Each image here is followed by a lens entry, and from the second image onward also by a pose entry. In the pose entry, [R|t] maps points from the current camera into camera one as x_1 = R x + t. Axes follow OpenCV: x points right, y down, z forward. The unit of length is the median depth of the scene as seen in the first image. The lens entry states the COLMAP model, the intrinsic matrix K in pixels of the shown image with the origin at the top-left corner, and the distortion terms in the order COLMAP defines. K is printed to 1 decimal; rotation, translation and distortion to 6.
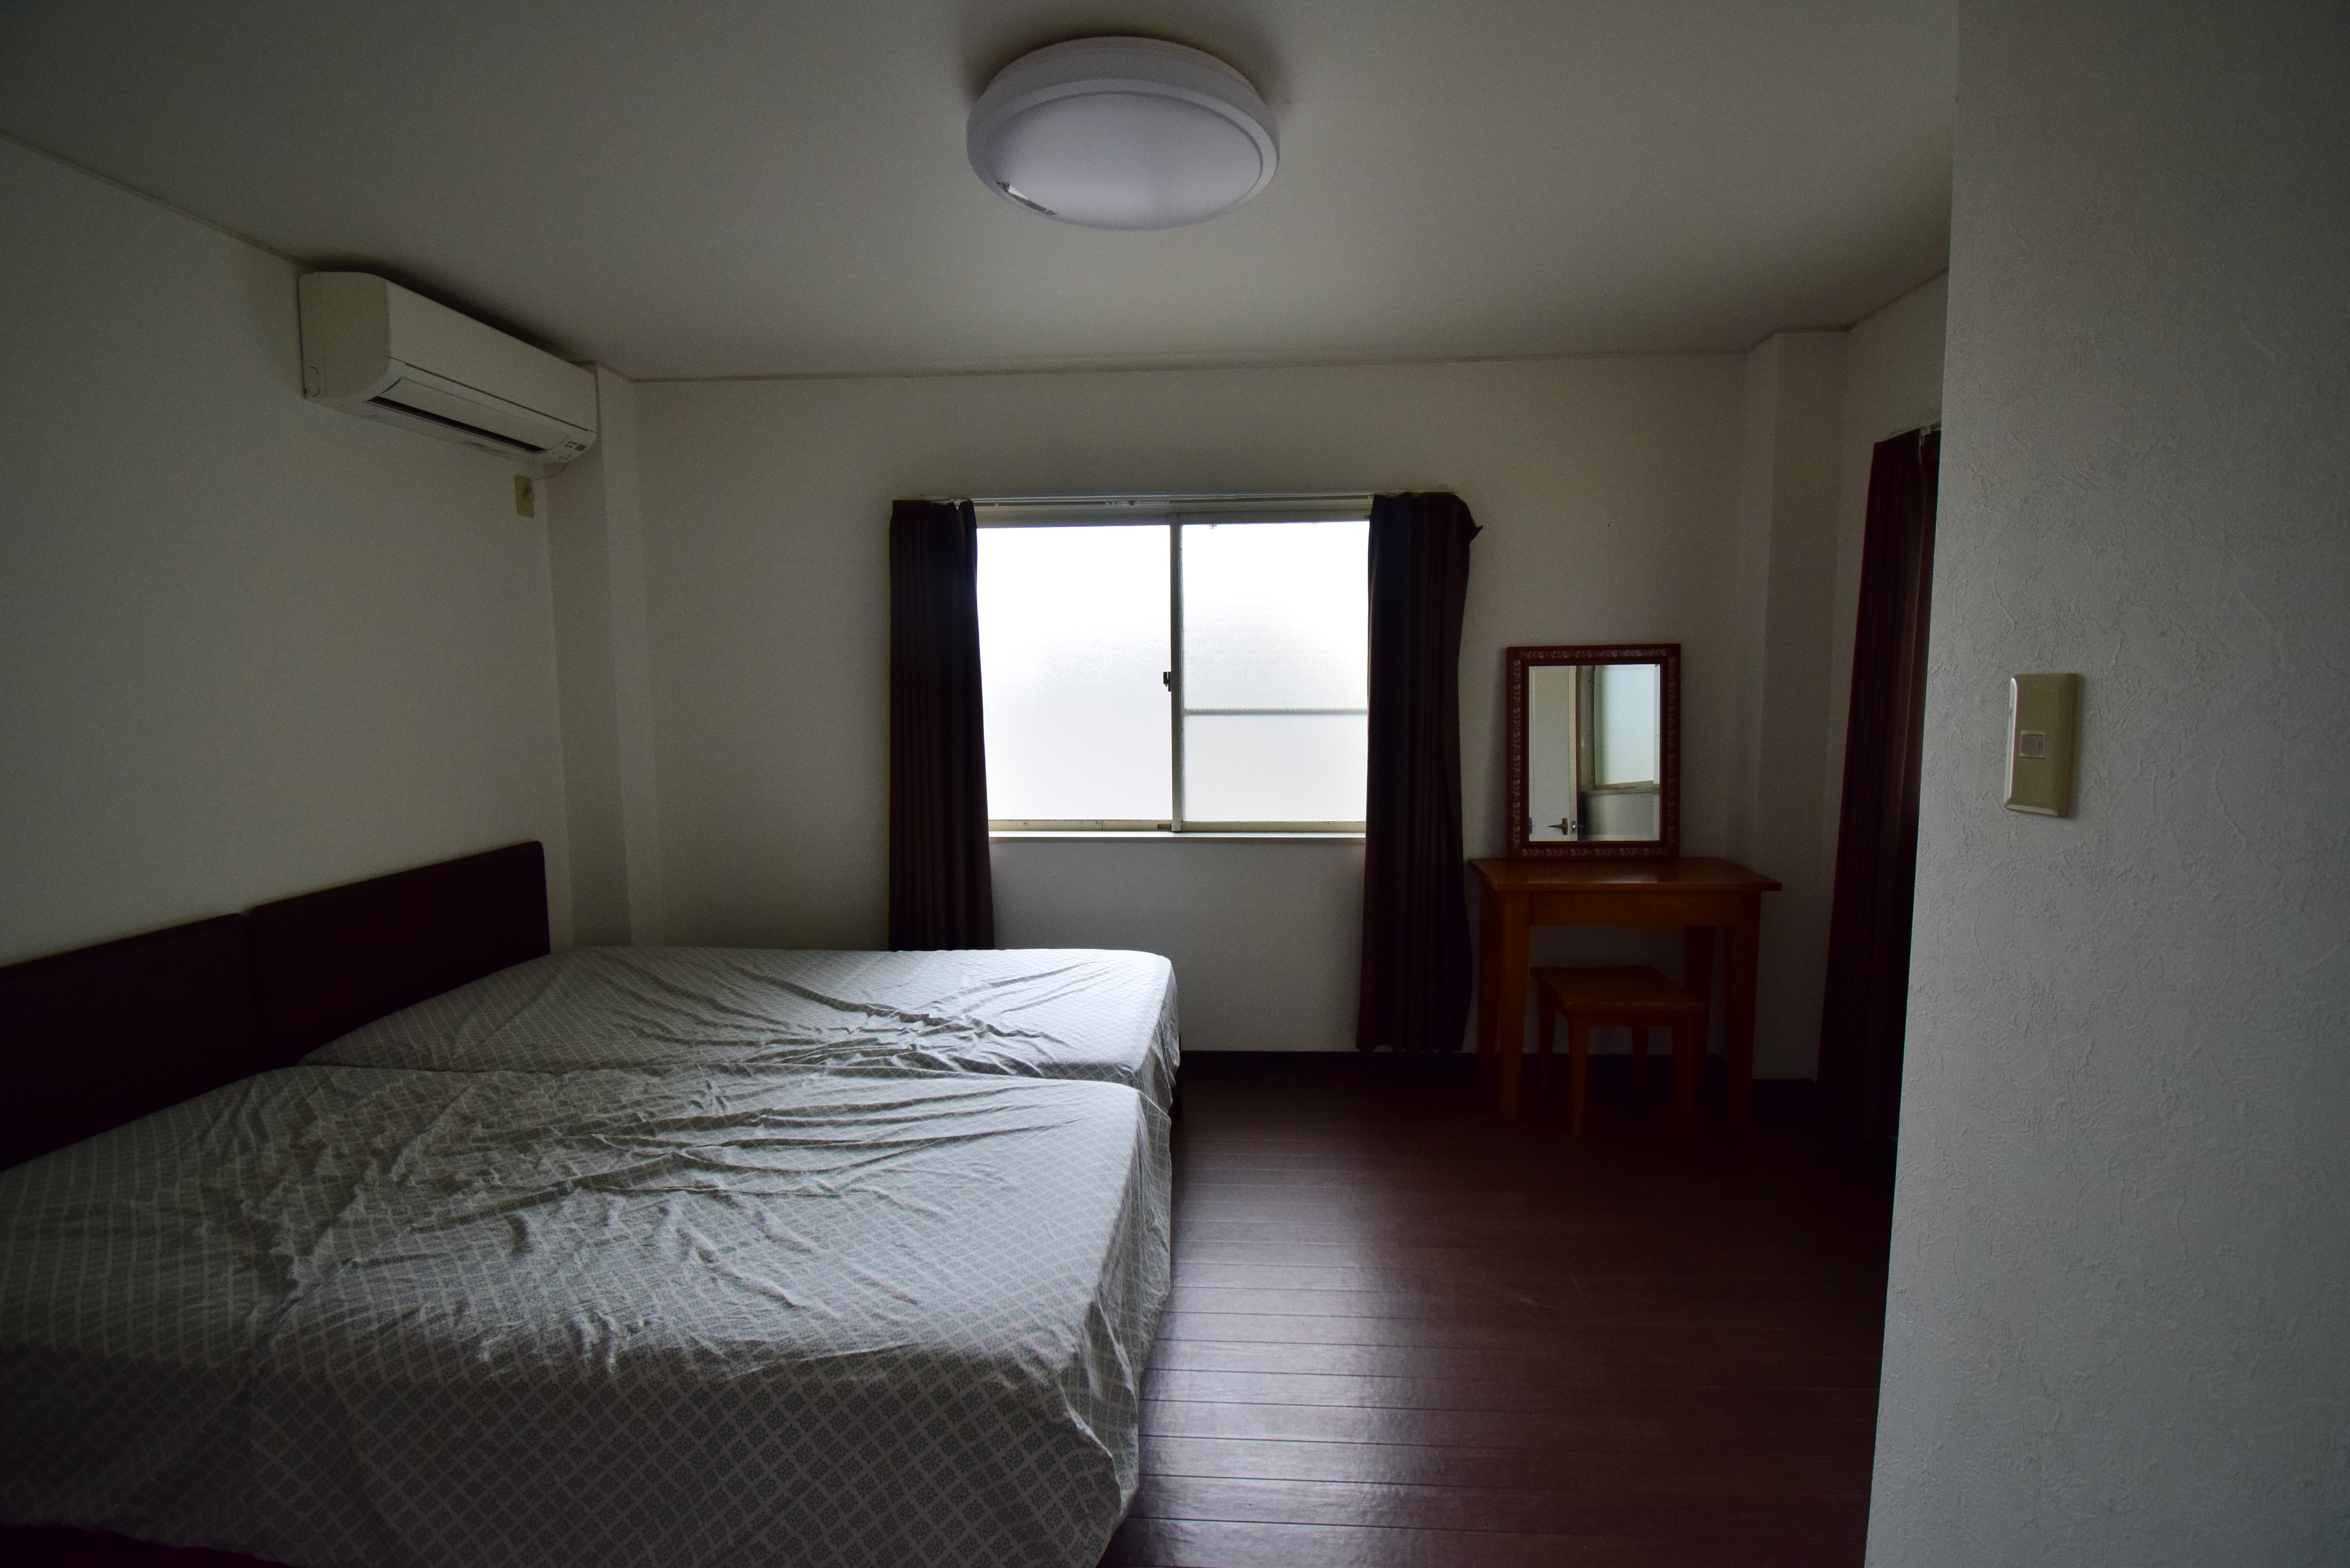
lens RADIAL K [[1045.6, 0, 1189.4], [0, 1045.6, 778.7], [0, 0, 1]] dist [0.014939, -0.021880]
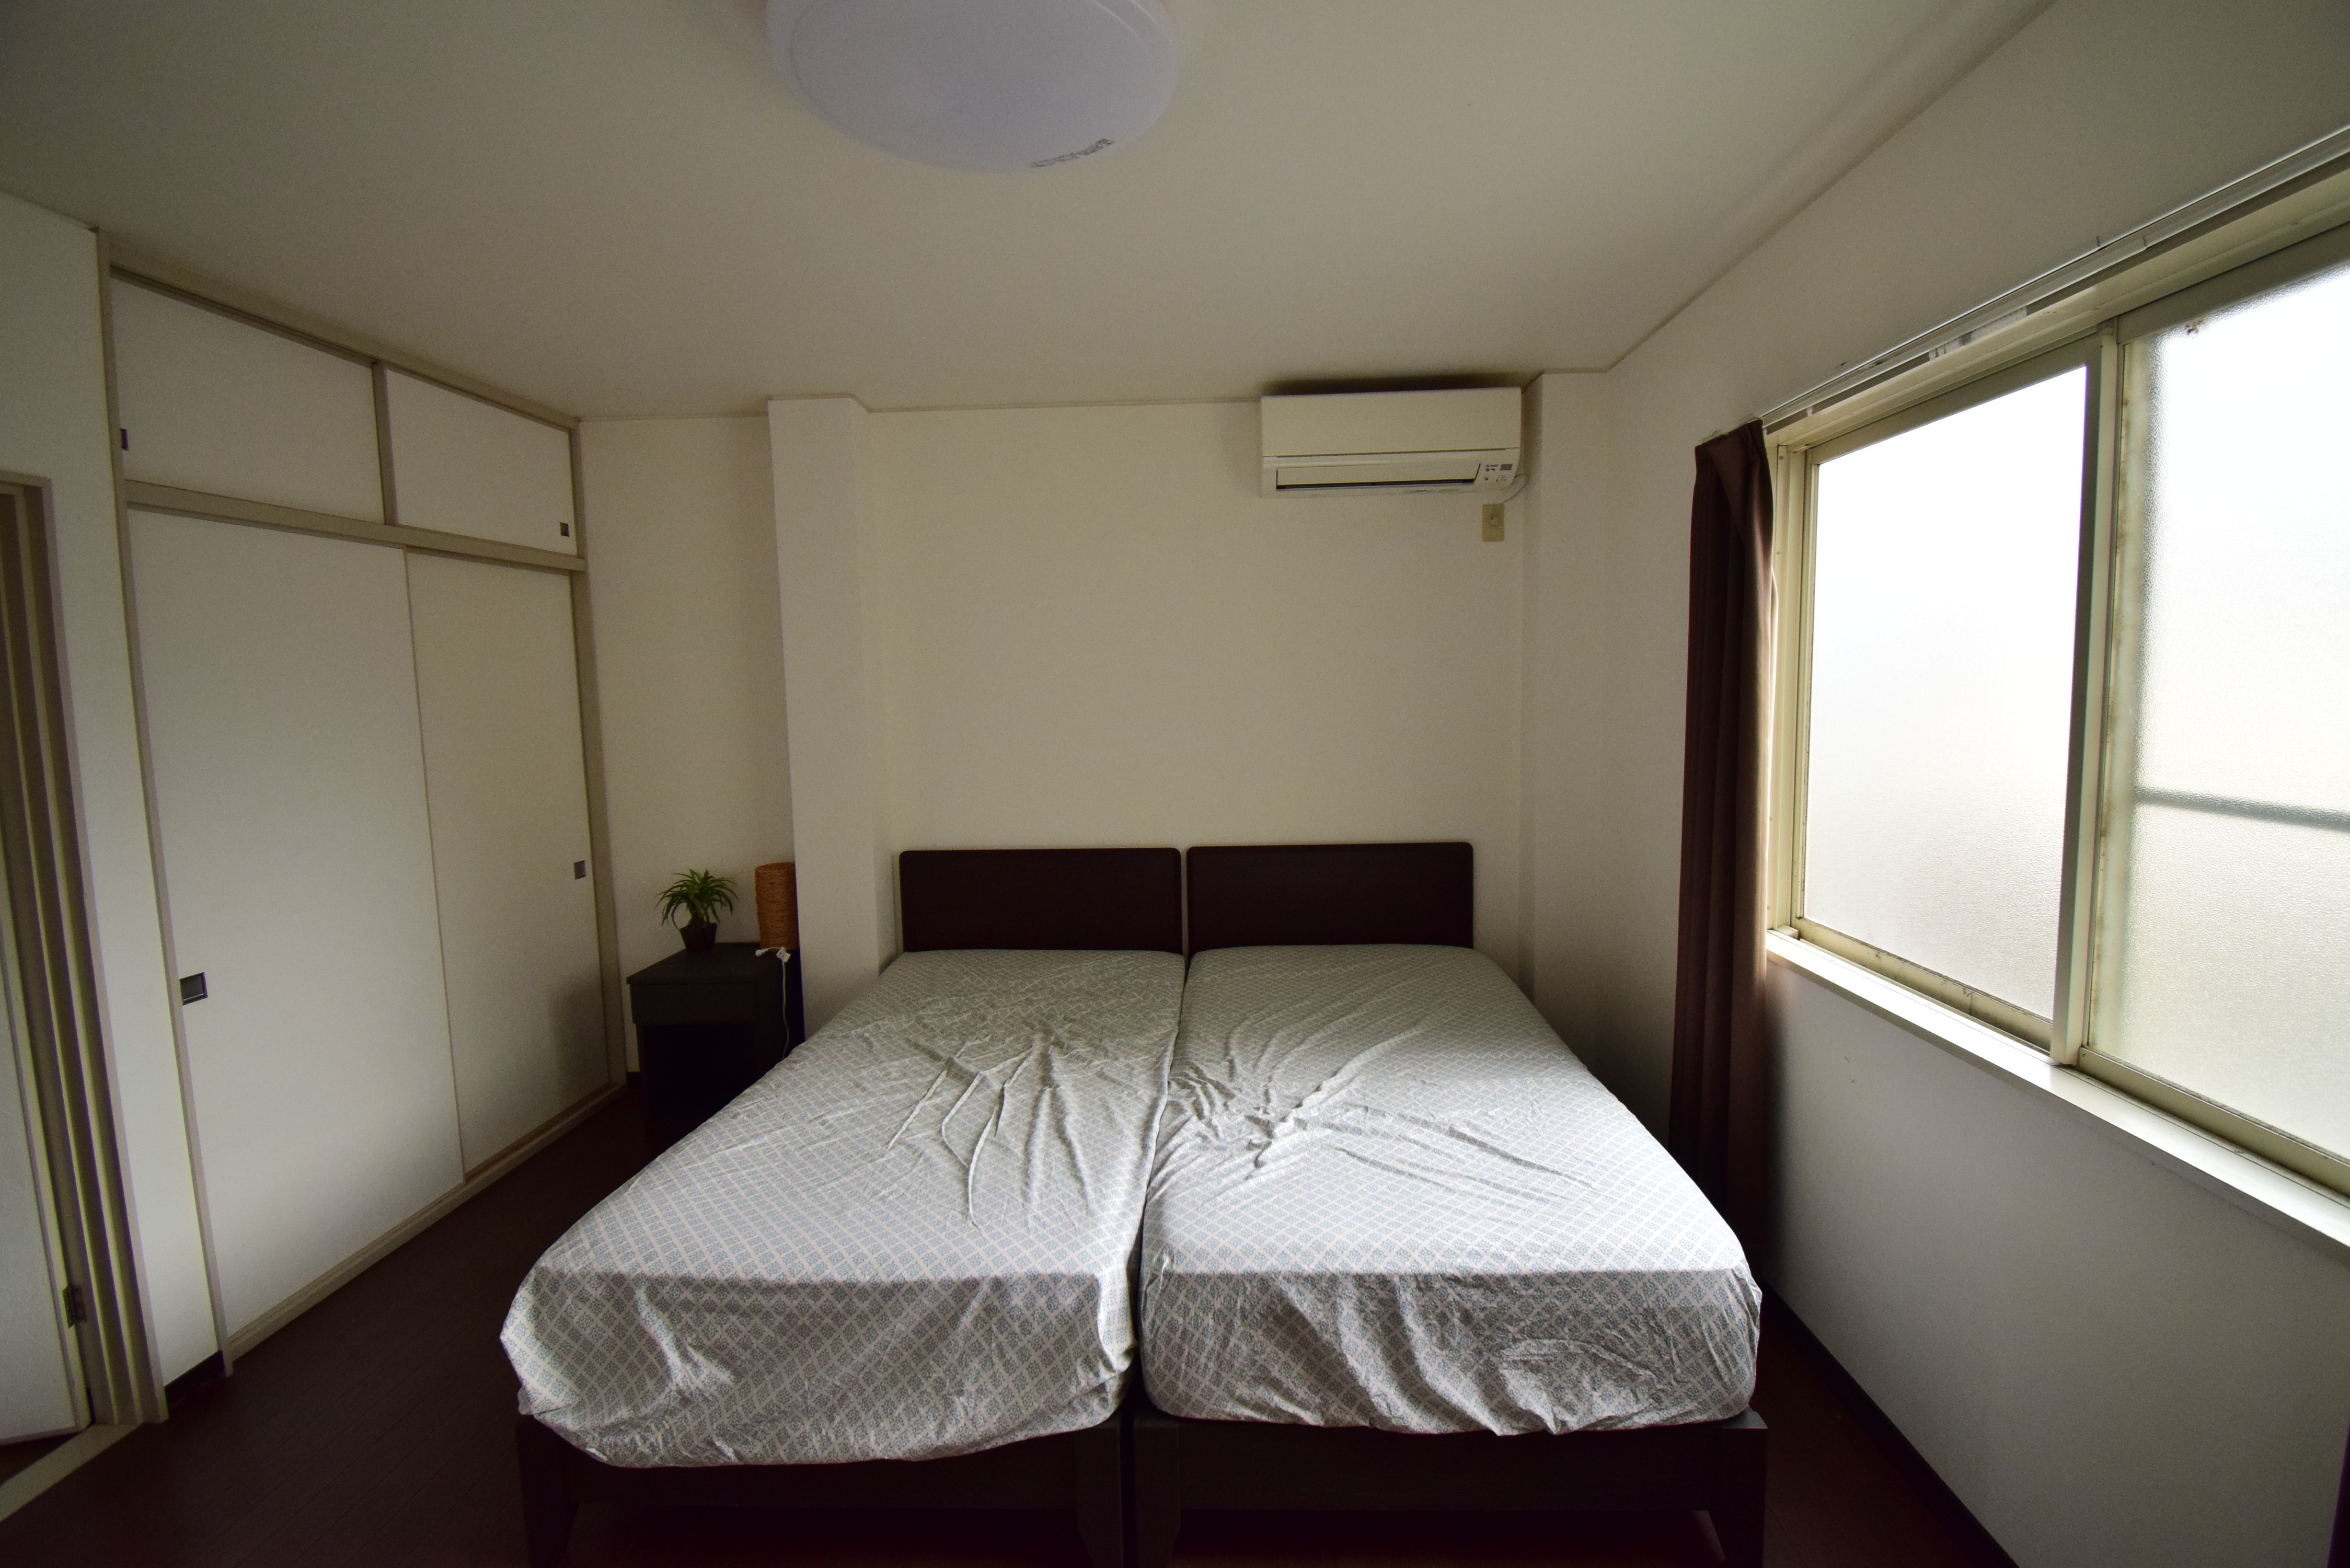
lens RADIAL K [[1045.6, 0, 1189.4], [0, 1045.6, 778.7], [0, 0, 1]] dist [0.014939, -0.021880]
pose [[0.016116, 0.101461, -0.994709, 0.546176], [-0.076161, 0.992073, 0.099958, -0.113234], [0.996965, 0.074147, 0.023715, 0.835070]]
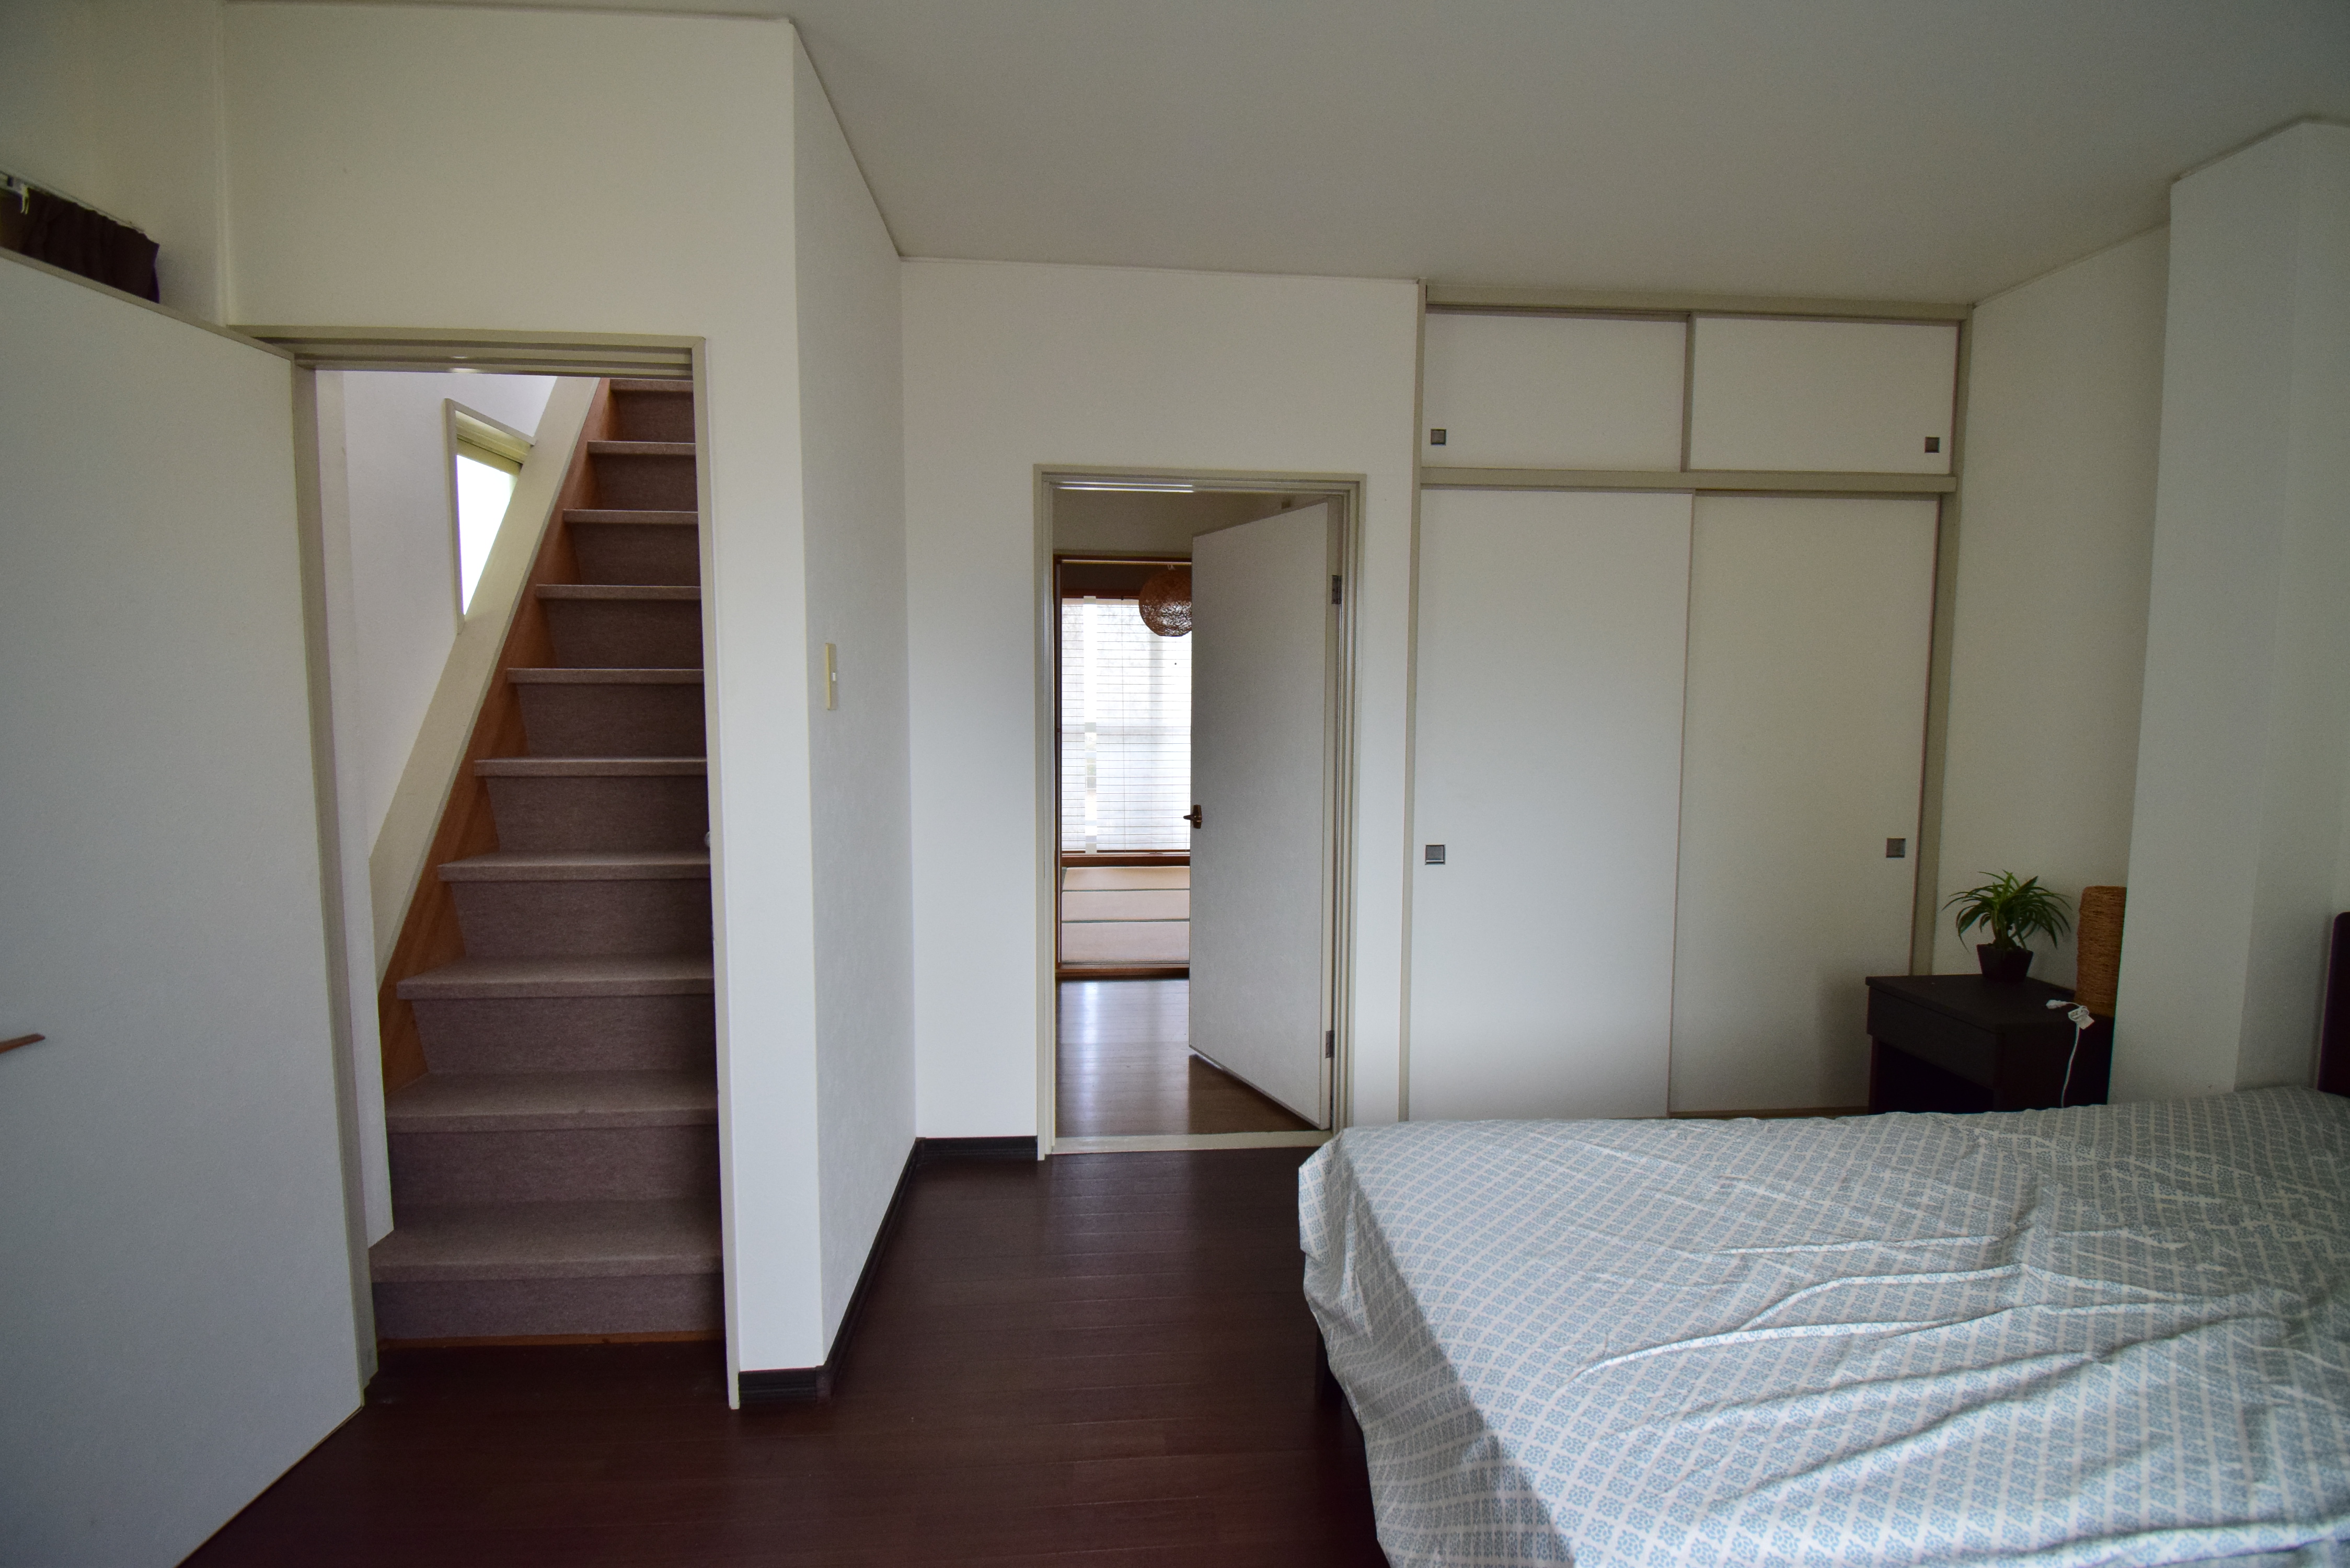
lens RADIAL K [[1045.6, 0, 1189.4], [0, 1045.6, 778.7], [0, 0, 1]] dist [0.014939, -0.021880]
pose [[-0.989762, 0.014782, -0.141957, 0.131171], [-0.010989, 0.983777, 0.179060, -0.074444], [0.142301, 0.178787, -0.973543, 1.090617]]
